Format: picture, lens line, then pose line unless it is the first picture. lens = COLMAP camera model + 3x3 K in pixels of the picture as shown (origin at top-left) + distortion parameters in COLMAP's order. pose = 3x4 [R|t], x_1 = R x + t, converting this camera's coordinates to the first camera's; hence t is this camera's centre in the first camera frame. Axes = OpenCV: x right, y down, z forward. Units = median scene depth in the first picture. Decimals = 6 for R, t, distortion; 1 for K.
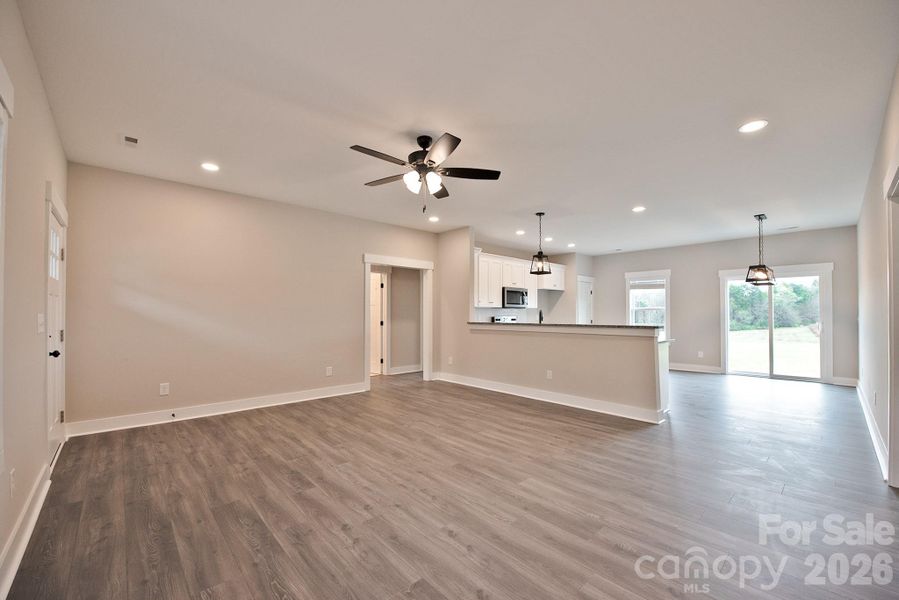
lens RADIAL K [[363.0, 0, 445.2], [0, 363.0, 304.9], [0, 0, 1]] dist [-0.020173, -0.001322]
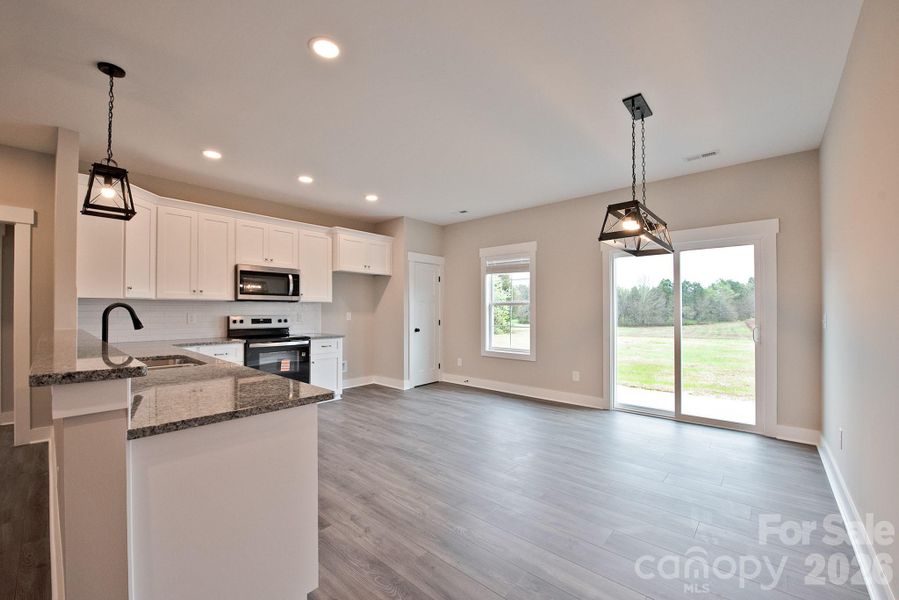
lens RADIAL K [[363.0, 0, 440.8], [0, 363.0, 302.6], [0, 0, 1]] dist [-0.020173, -0.001322]
pose [[0.995757, -0.000103, 0.092020, 0.619134], [-0.000276, 0.999992, 0.004110, 0.011629], [-0.092020, -0.004118, 0.995749, 0.587199]]
